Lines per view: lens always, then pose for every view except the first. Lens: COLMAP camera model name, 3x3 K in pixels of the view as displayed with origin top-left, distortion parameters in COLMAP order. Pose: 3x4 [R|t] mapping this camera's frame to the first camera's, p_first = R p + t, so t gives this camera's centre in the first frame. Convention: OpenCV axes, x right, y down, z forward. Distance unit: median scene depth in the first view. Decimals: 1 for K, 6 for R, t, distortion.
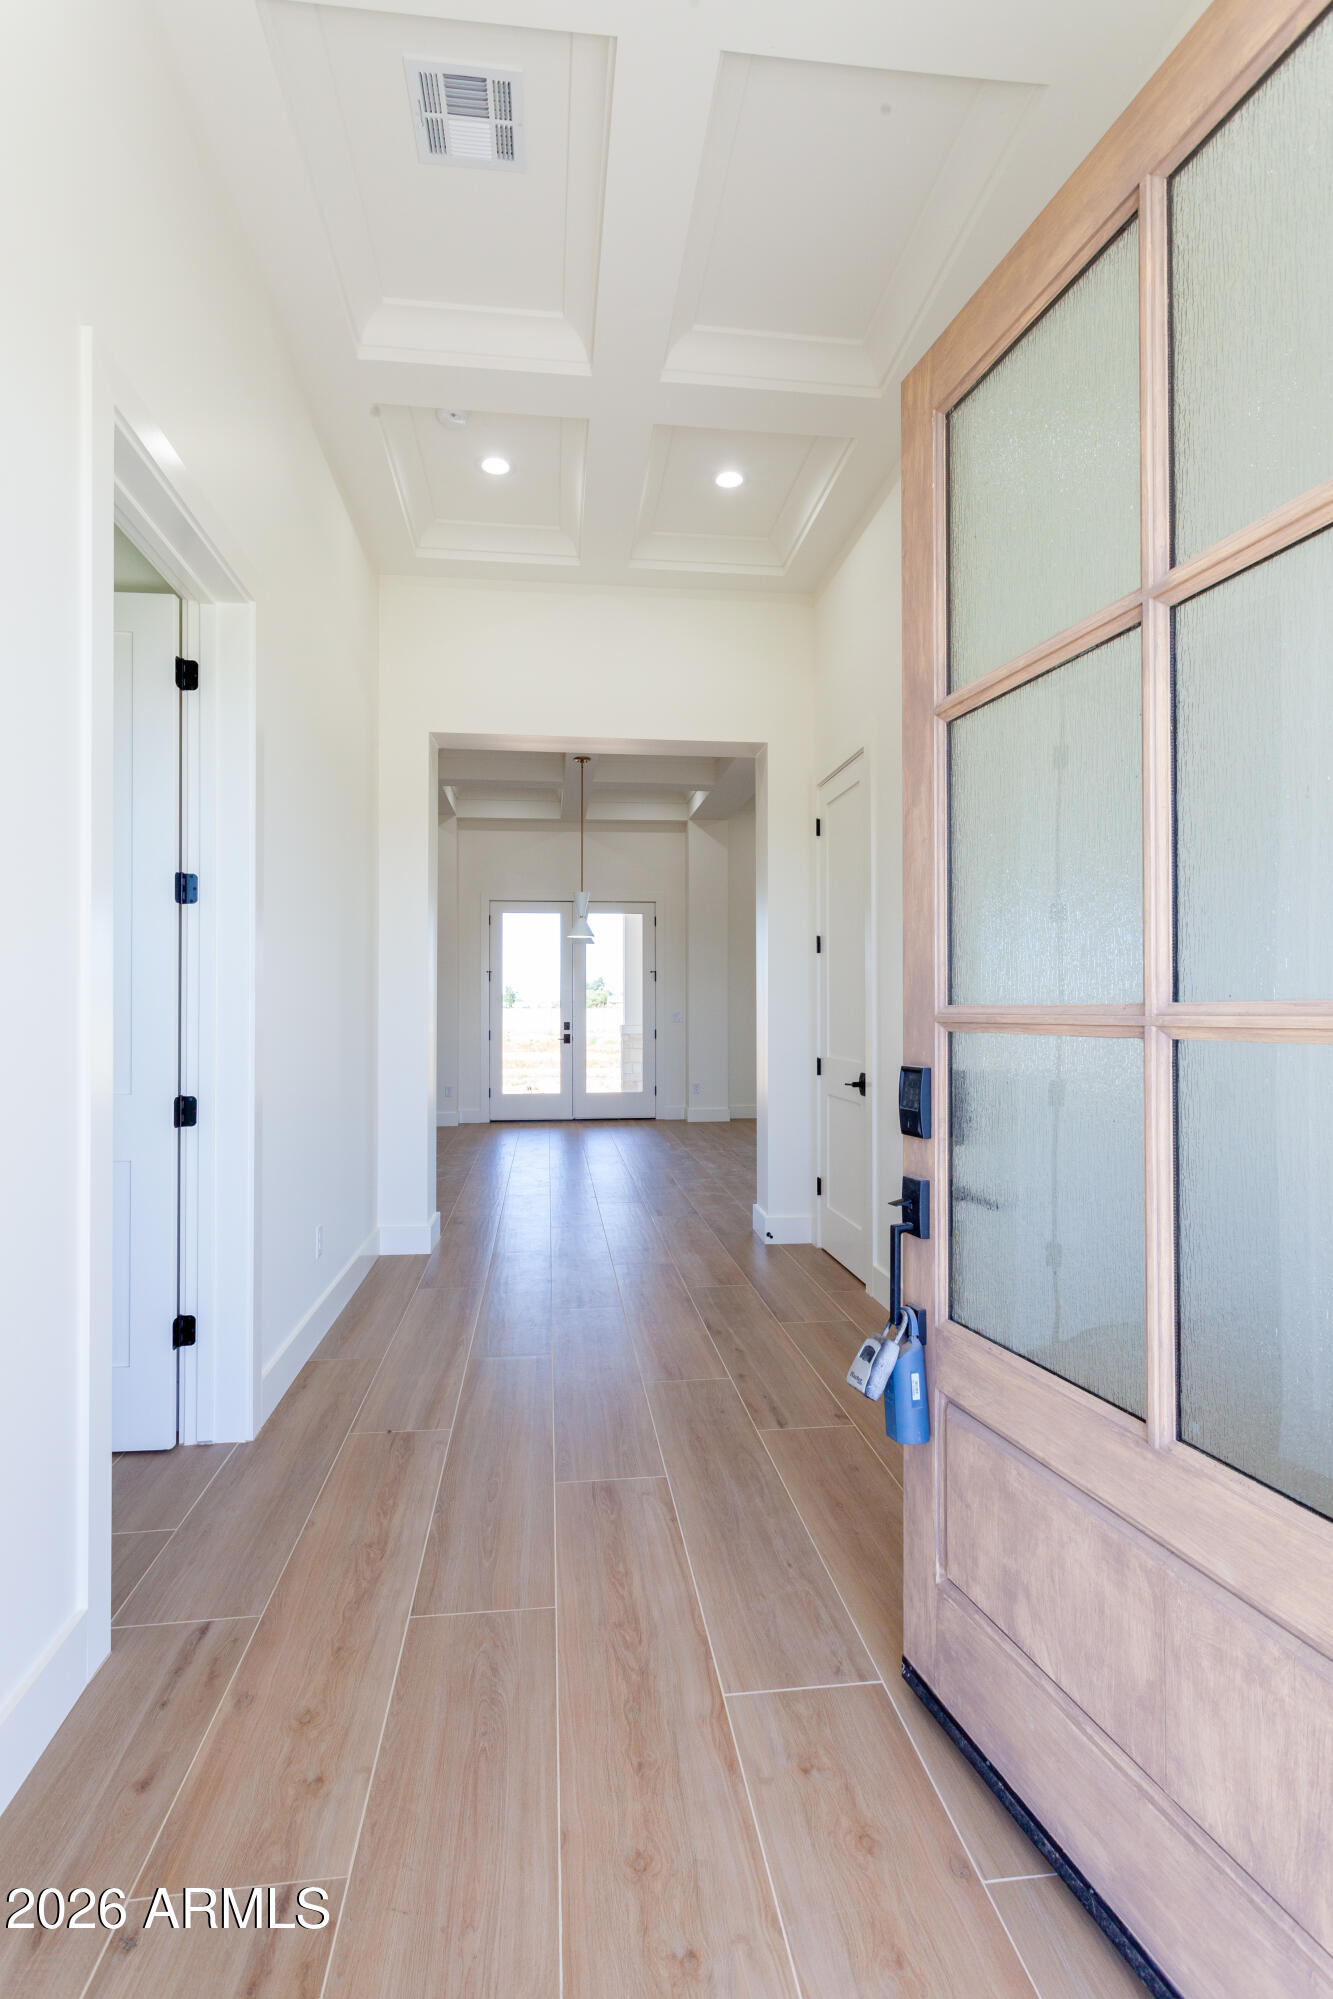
lens RADIAL K [[980.9, 0, 666.9], [0, 980.9, 1002.2], [0, 0, 1]] dist [0.004353, 0.001534]
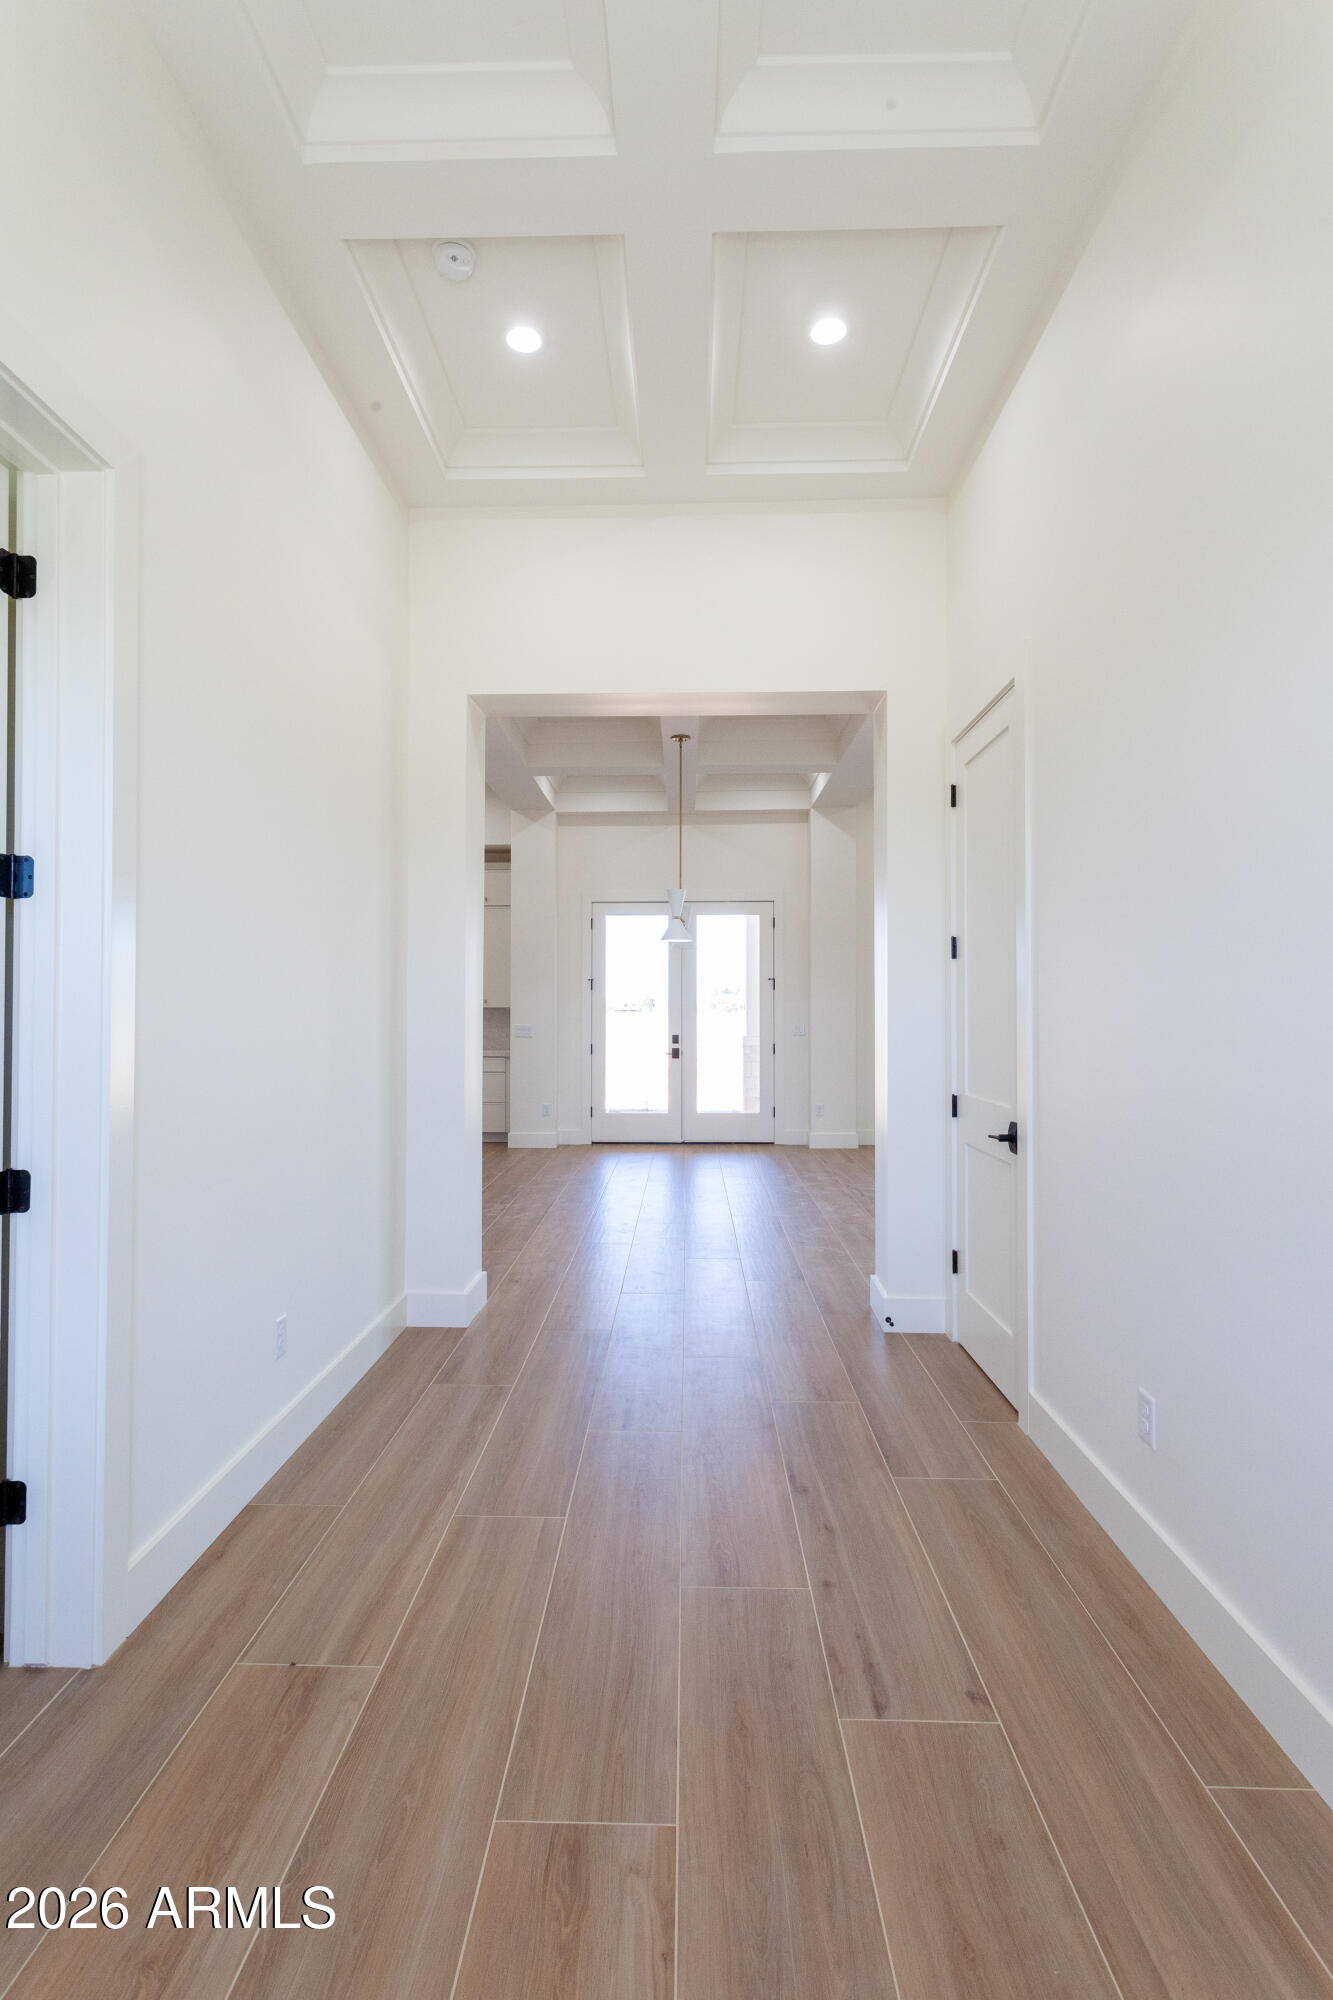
lens RADIAL K [[981.4, 0, 662.0], [0, 981.4, 1001.7], [0, 0, 1]] dist [0.004353, 0.001534]
pose [[0.988905, 0.000110, -0.148552, 0.043373], [-0.000808, 0.999989, -0.004637, -0.013116], [0.148550, 0.004706, 0.988894, 0.209365]]
